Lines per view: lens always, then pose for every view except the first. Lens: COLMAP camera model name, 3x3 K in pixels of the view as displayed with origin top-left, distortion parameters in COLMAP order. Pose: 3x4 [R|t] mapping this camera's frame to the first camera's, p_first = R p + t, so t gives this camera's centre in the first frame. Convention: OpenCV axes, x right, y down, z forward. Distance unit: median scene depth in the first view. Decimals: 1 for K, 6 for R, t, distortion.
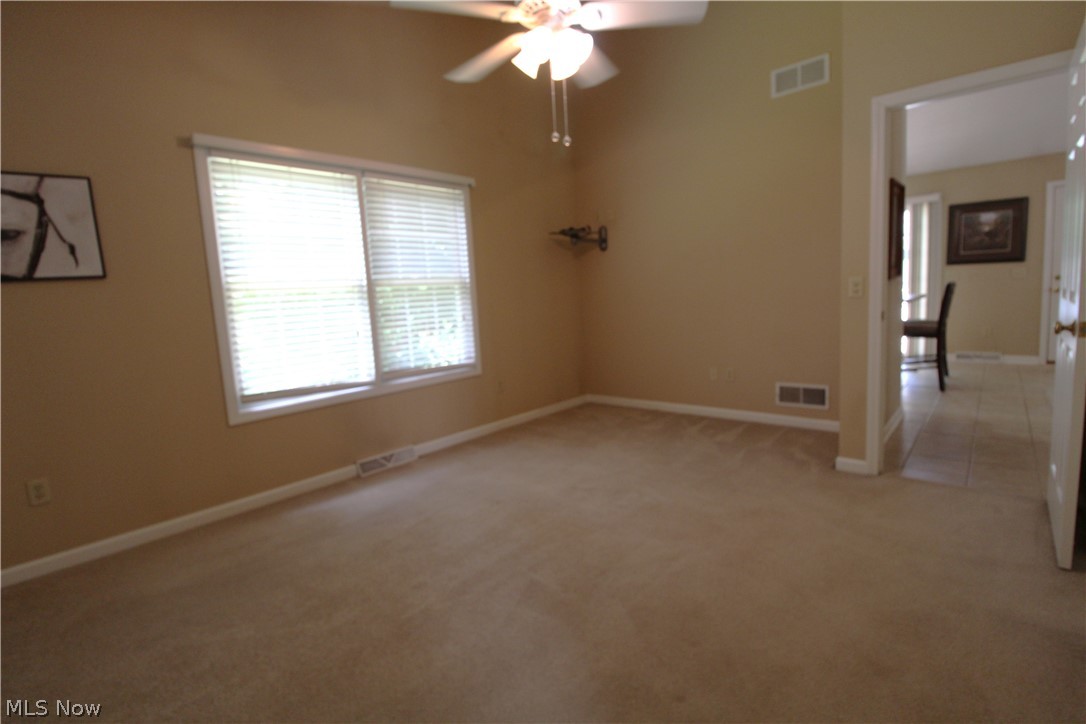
lens RADIAL K [[504.5, 0, 541.8], [0, 504.5, 353.0], [0, 0, 1]] dist [-0.002609, -0.012809]
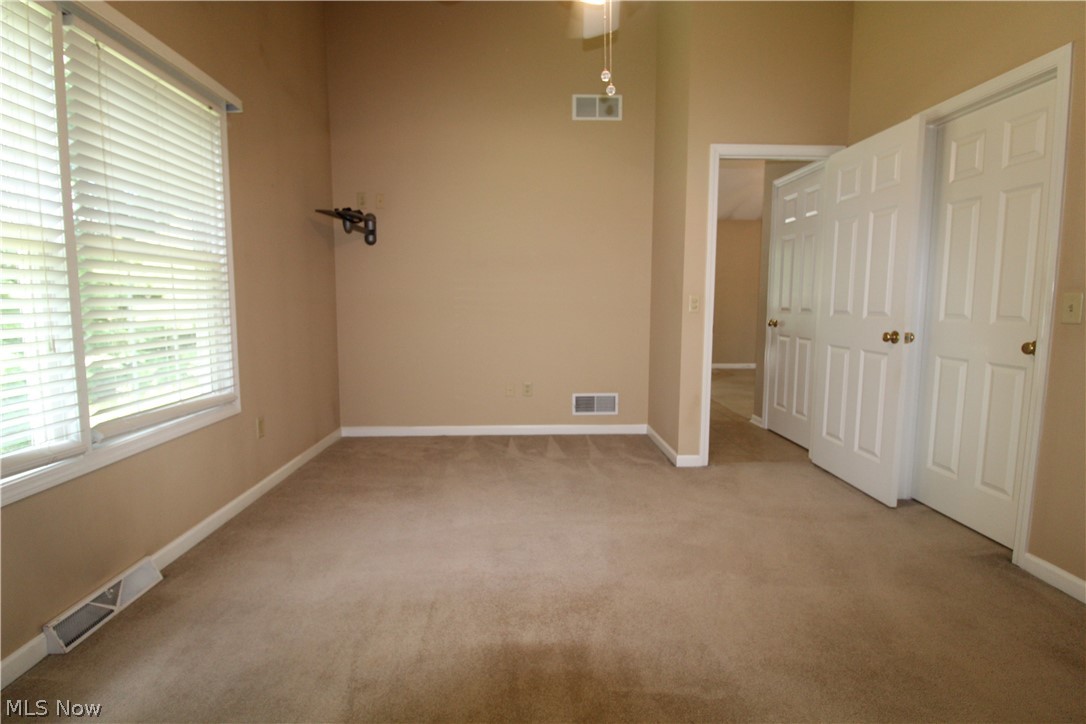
lens RADIAL K [[511.0, 0, 539.7], [0, 511.0, 350.0], [0, 0, 1]] dist [-0.000340, -0.010729]
pose [[0.708541, -0.007364, 0.705631, -0.337488], [0.037880, 0.998901, -0.027612, -0.004914], [-0.704652, 0.046294, 0.708041, 0.320104]]
